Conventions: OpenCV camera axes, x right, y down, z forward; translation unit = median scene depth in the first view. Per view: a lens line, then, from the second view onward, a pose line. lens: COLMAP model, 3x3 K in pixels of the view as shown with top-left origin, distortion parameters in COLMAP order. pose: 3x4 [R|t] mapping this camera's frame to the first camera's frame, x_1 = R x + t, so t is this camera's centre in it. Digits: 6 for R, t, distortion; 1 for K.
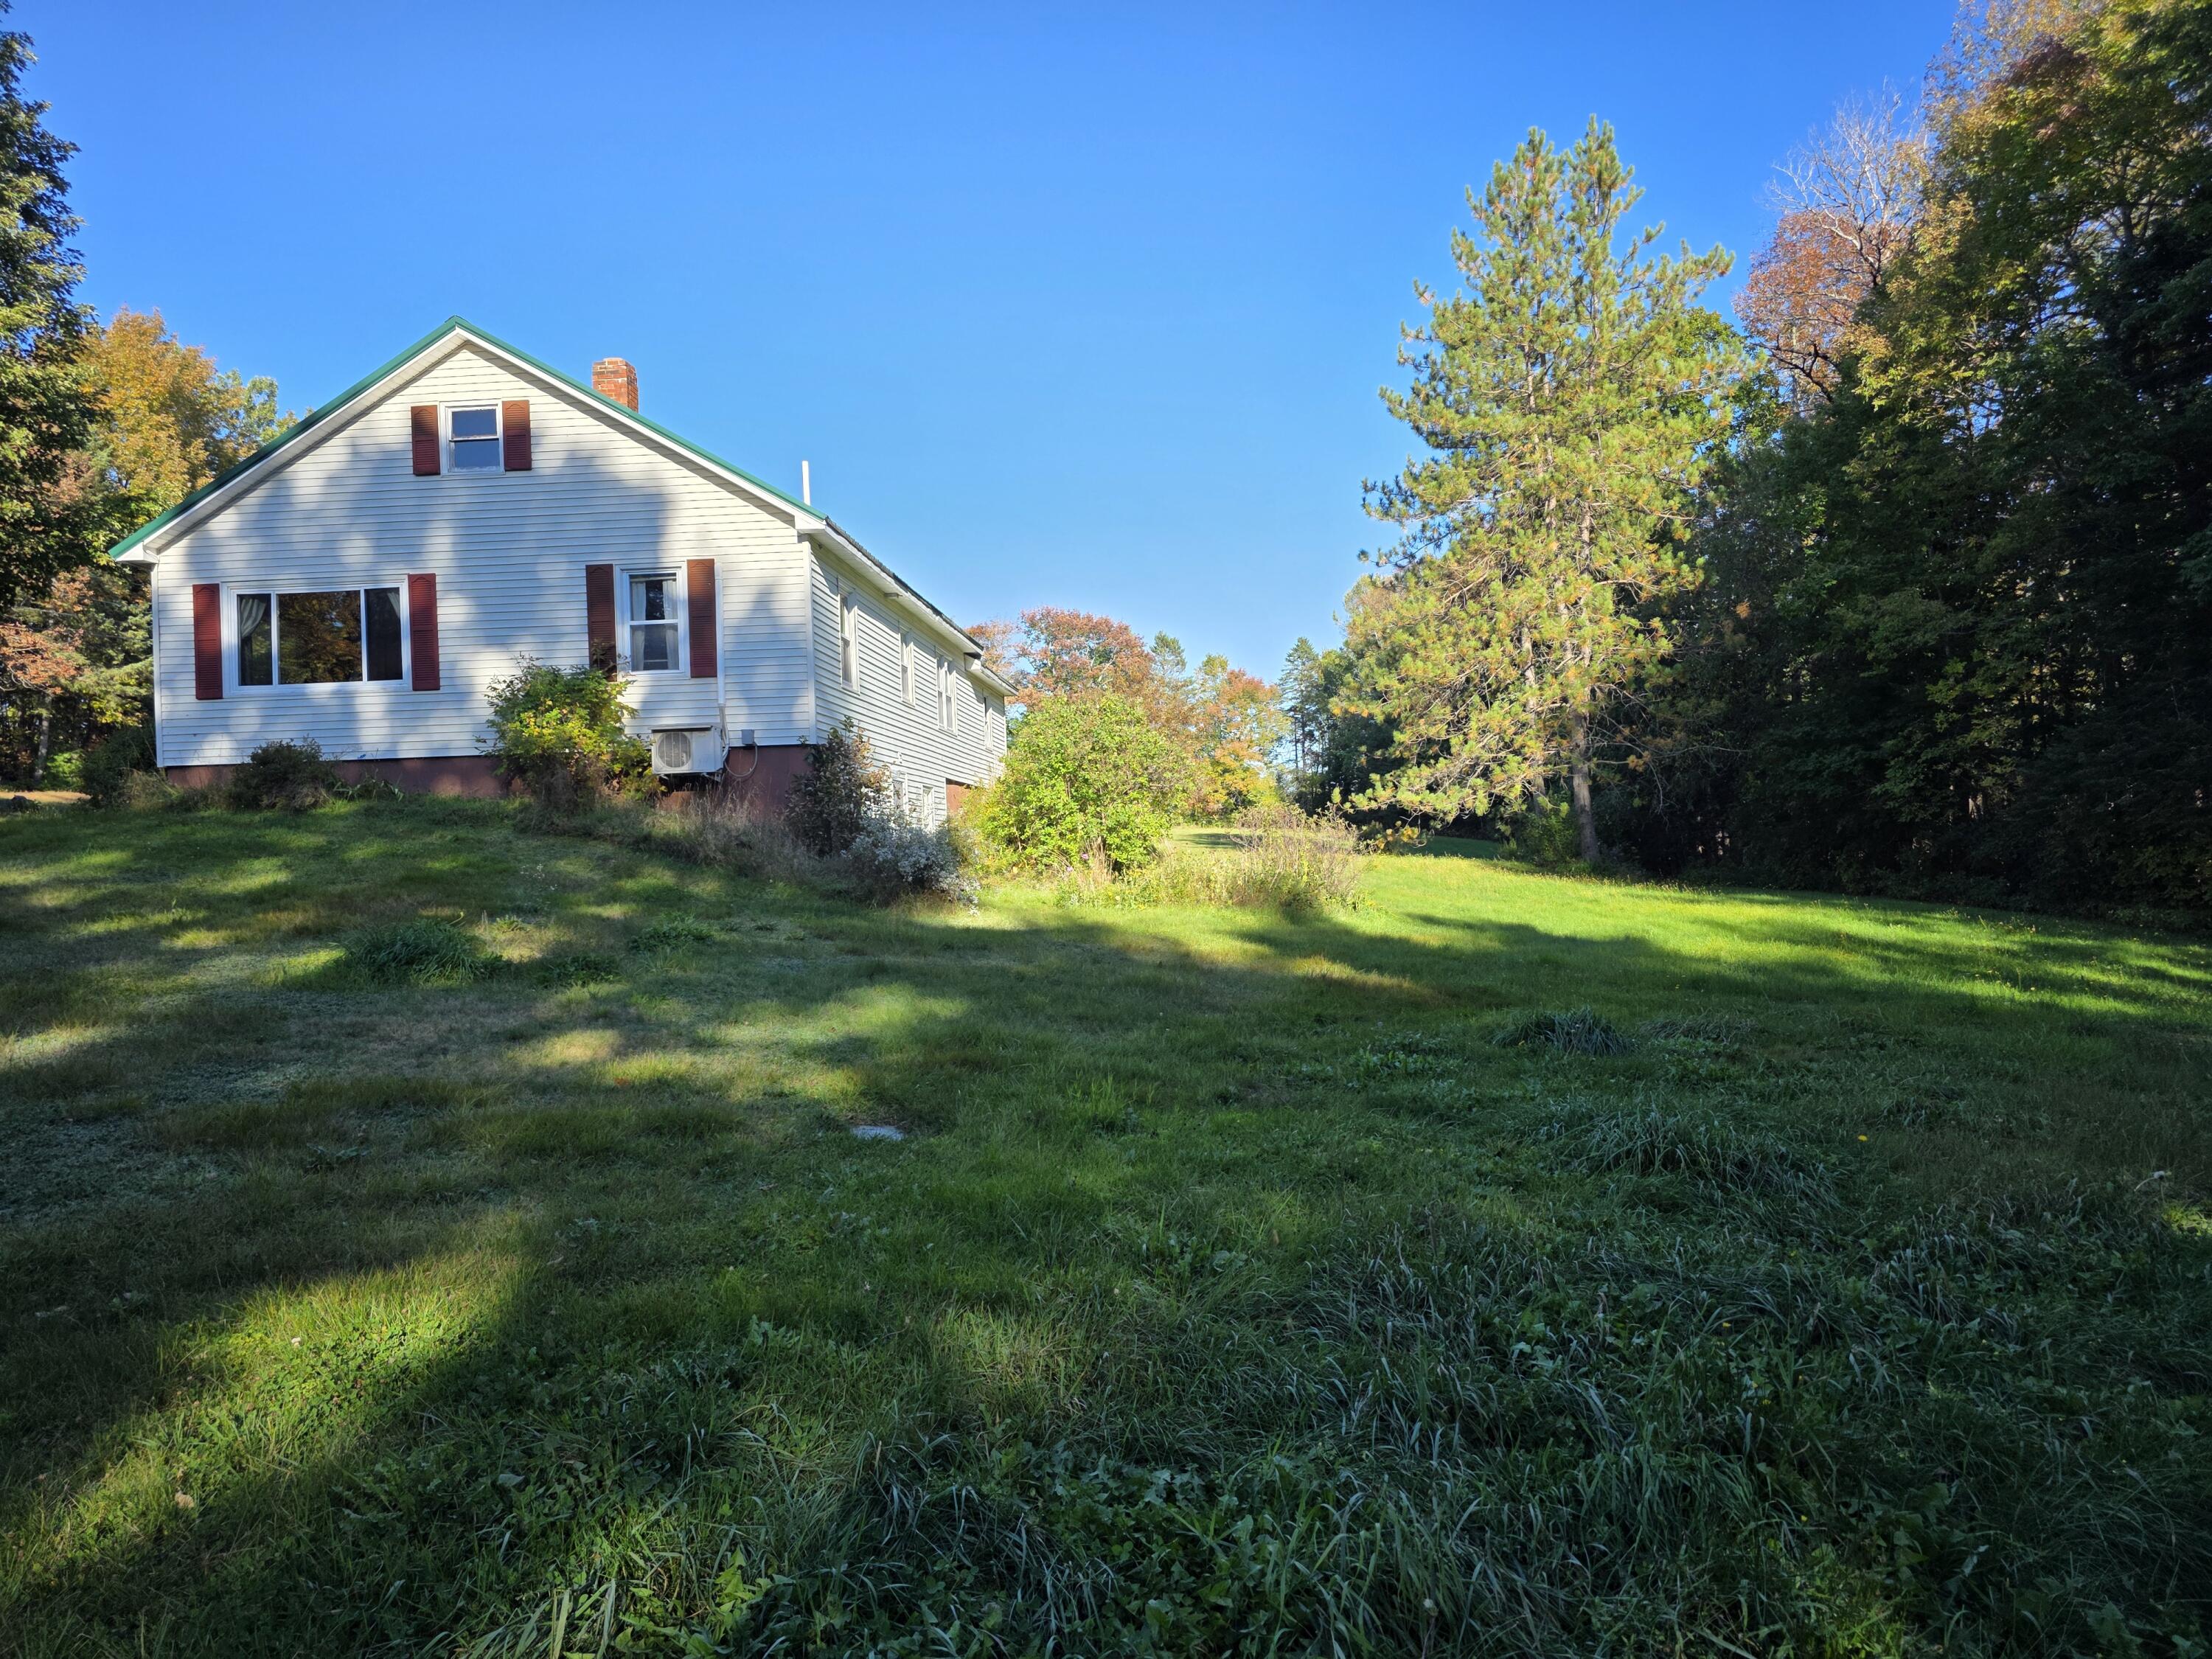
lens RADIAL K [[1496.8, 0, 1035.5], [0, 1496.8, 843.8], [0, 0, 1]] dist [0.046334, -0.032260]
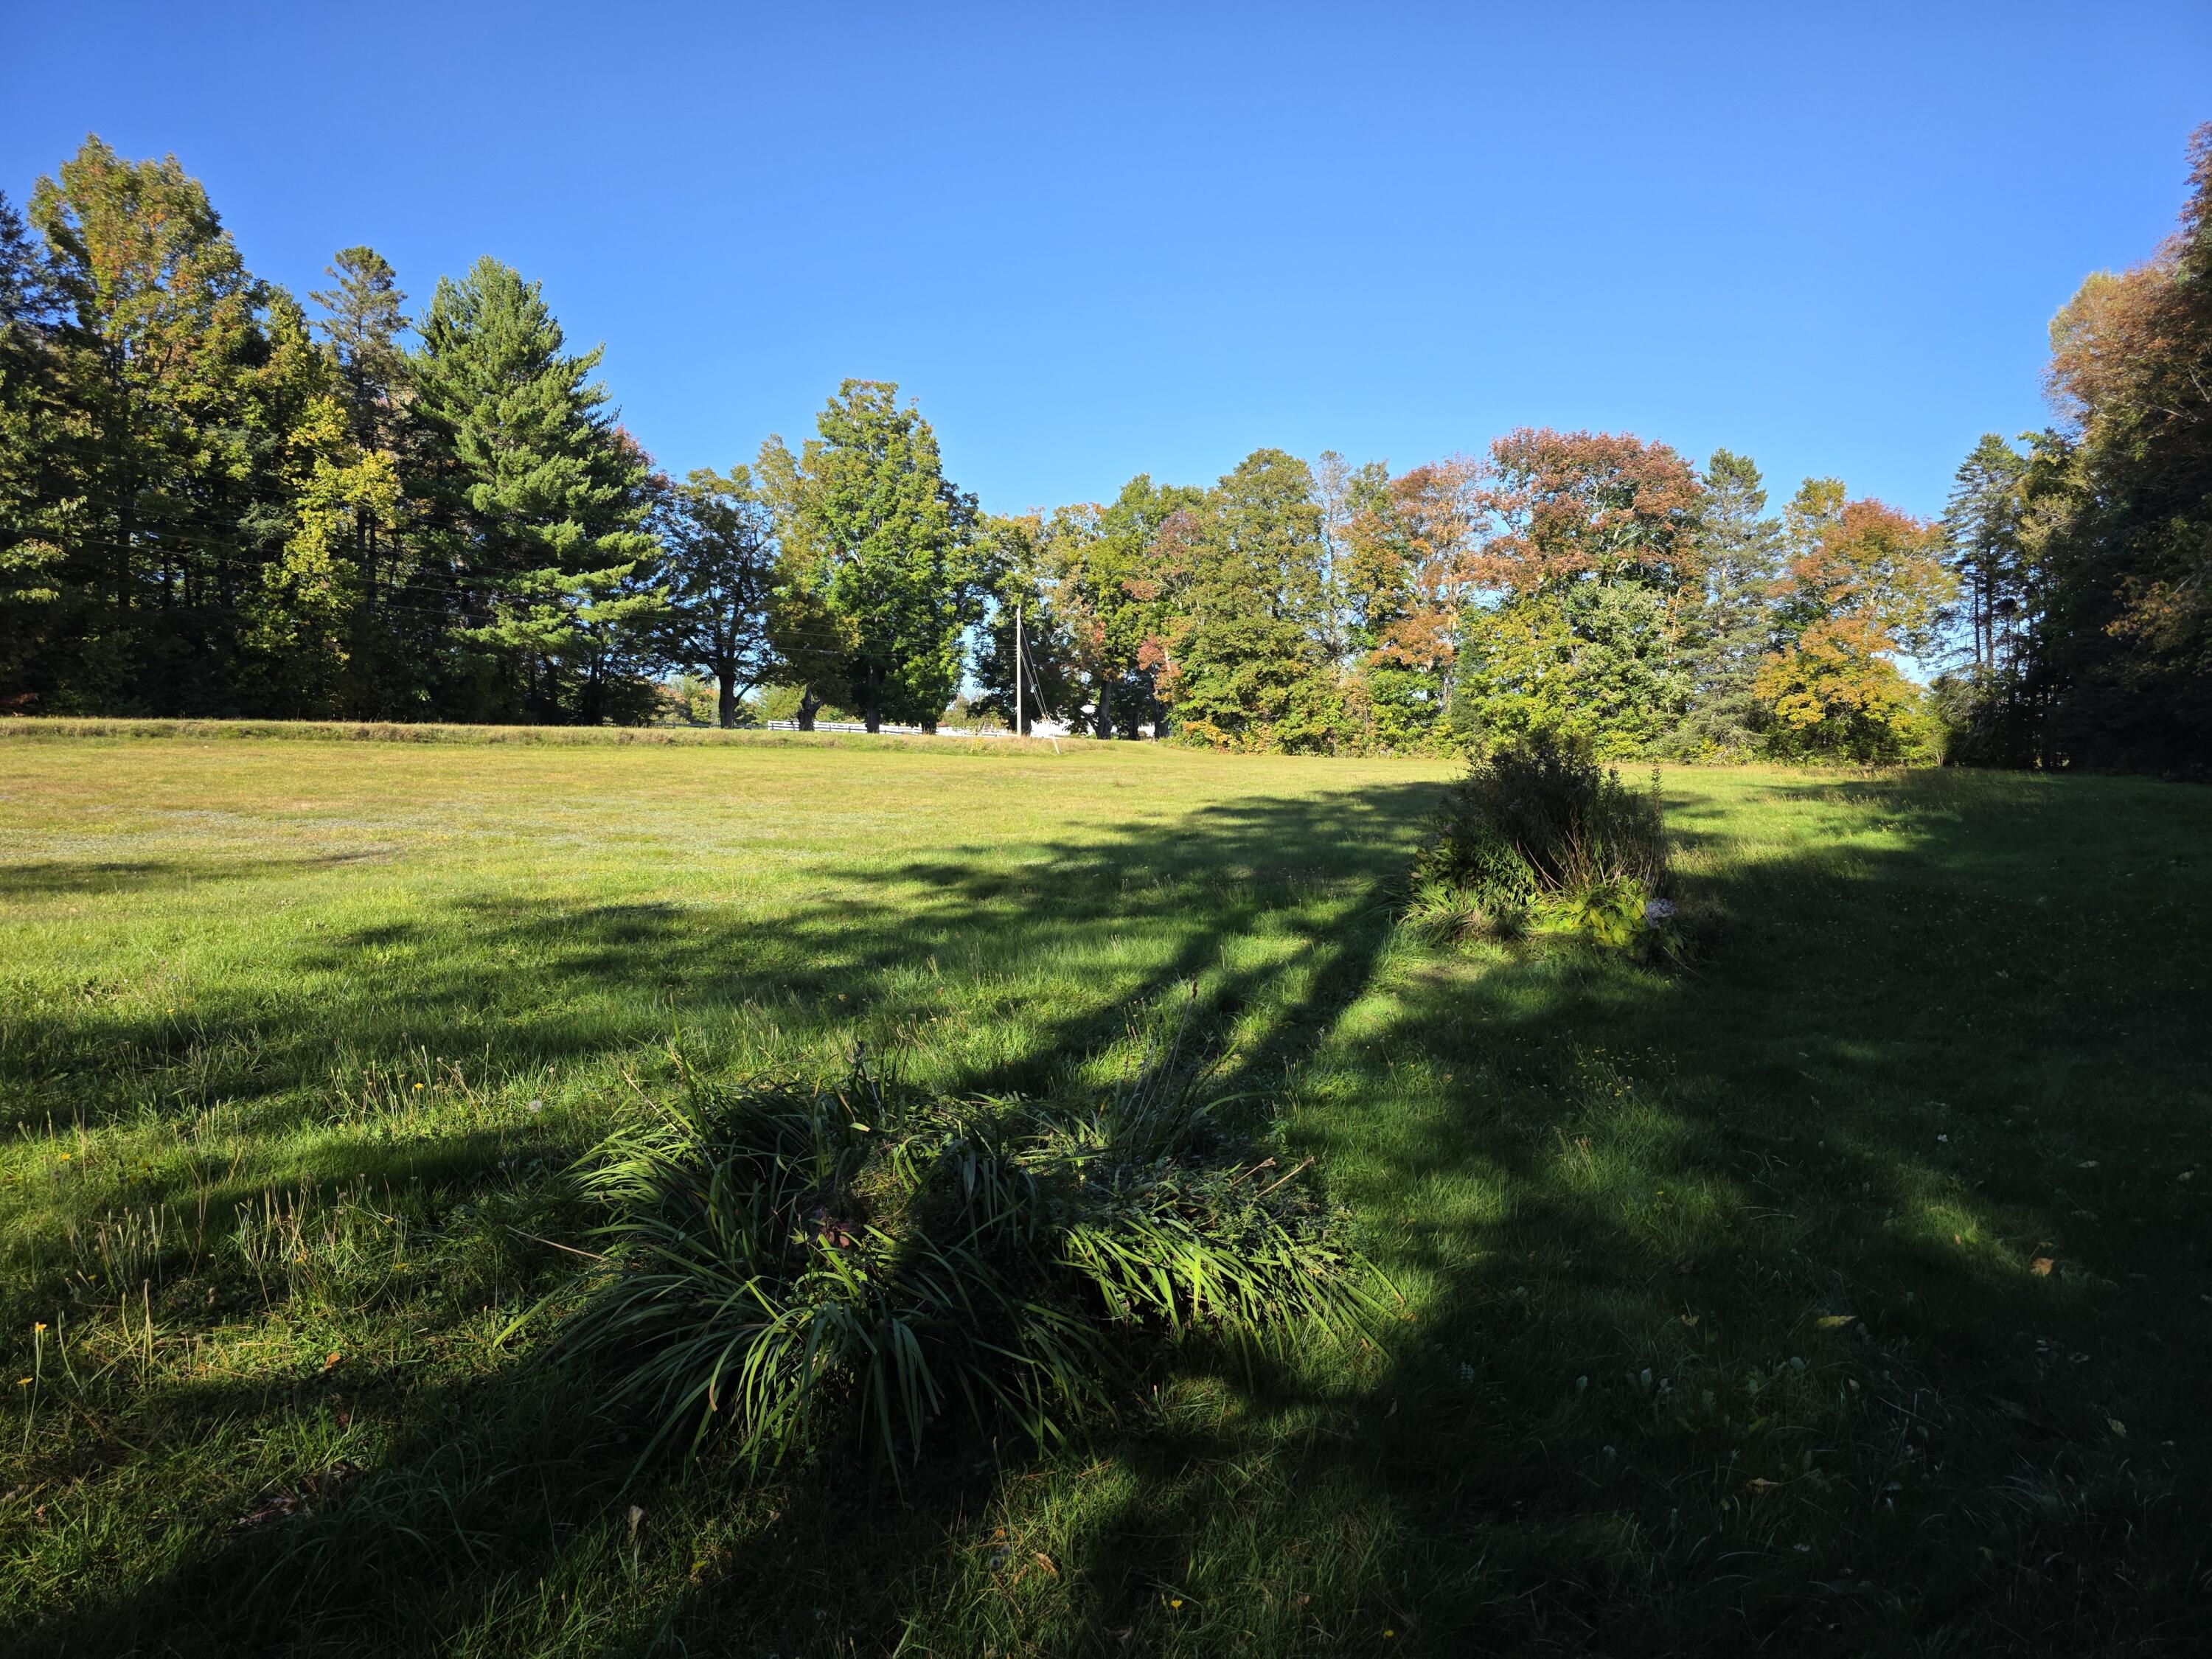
lens RADIAL K [[1496.8, 0, 1090.5], [0, 1496.8, 847.5], [0, 0, 1]] dist [0.046334, -0.032260]
pose [[0.913337, 0.008238, -0.407122, 0.101136], [0.006644, 0.999361, 0.035126, -0.002067], [0.407151, -0.034787, 0.912698, 0.324710]]
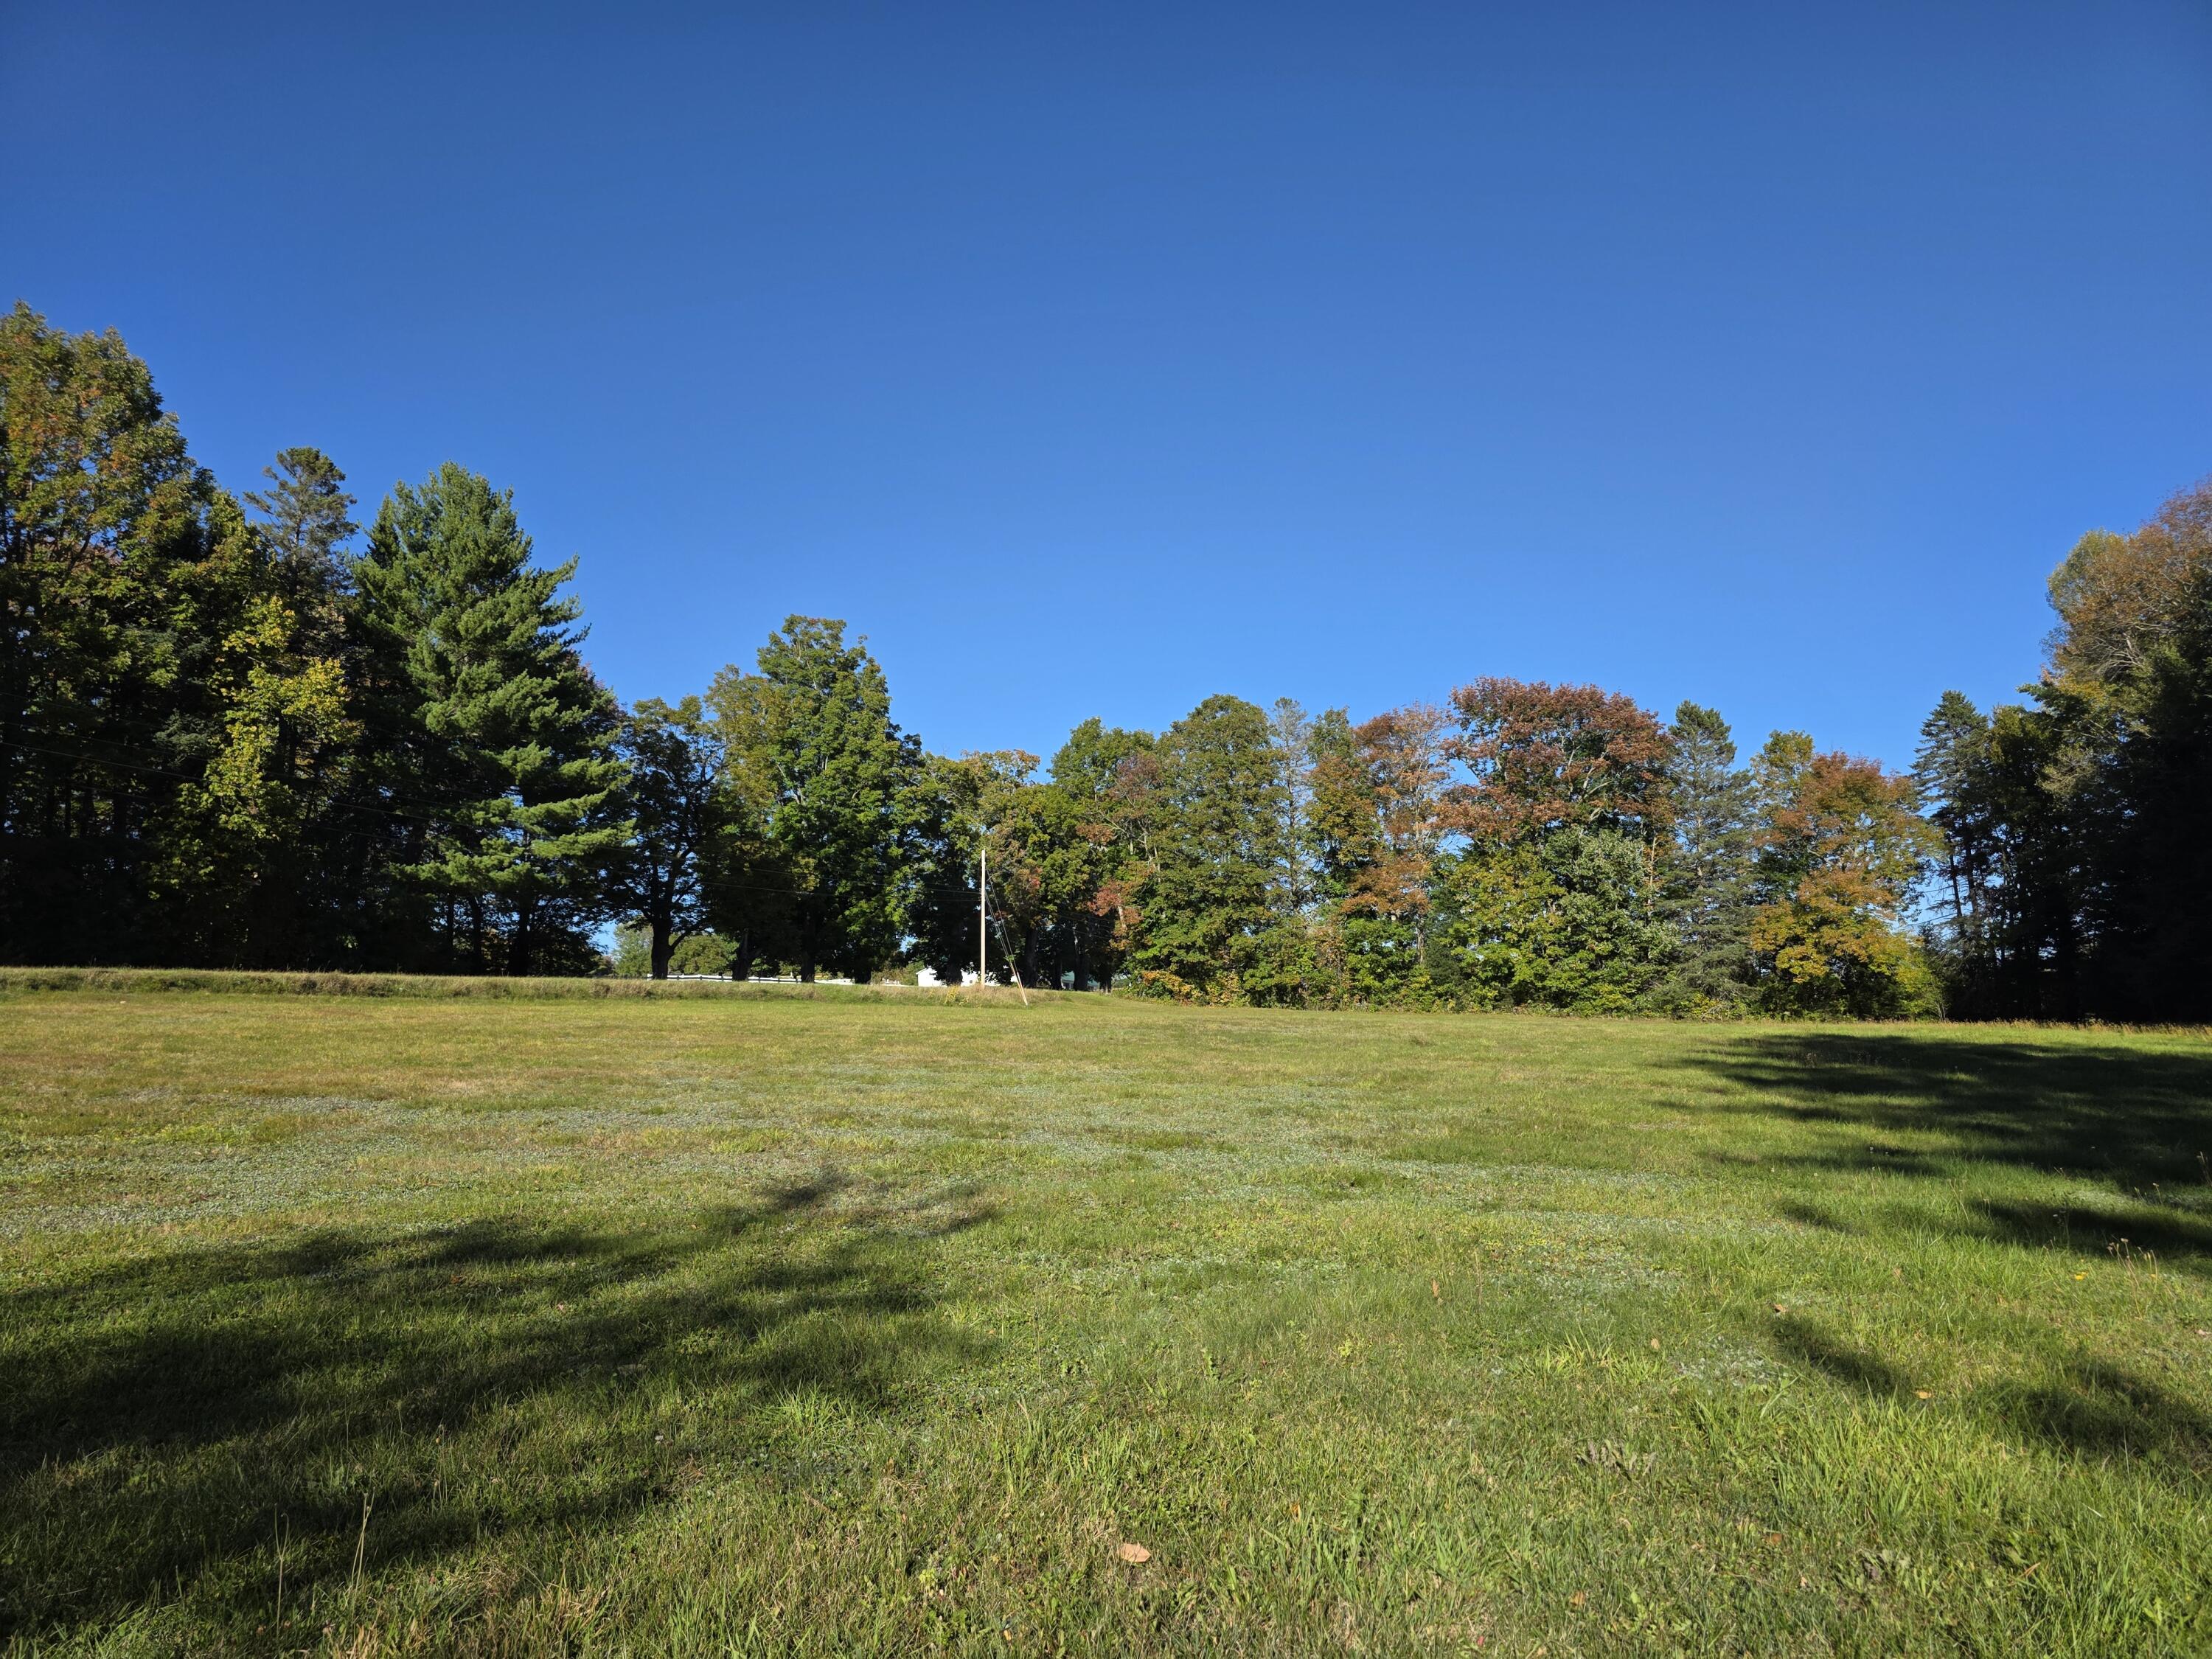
lens RADIAL K [[1496.8, 0, 1084.8], [0, 1496.8, 858.8], [0, 0, 1]] dist [0.046334, -0.032260]
pose [[0.946716, -0.049492, -0.318243, 0.043592], [0.010108, 0.992201, -0.124236, -0.003824], [0.321910, 0.114399, 0.939833, 0.349653]]
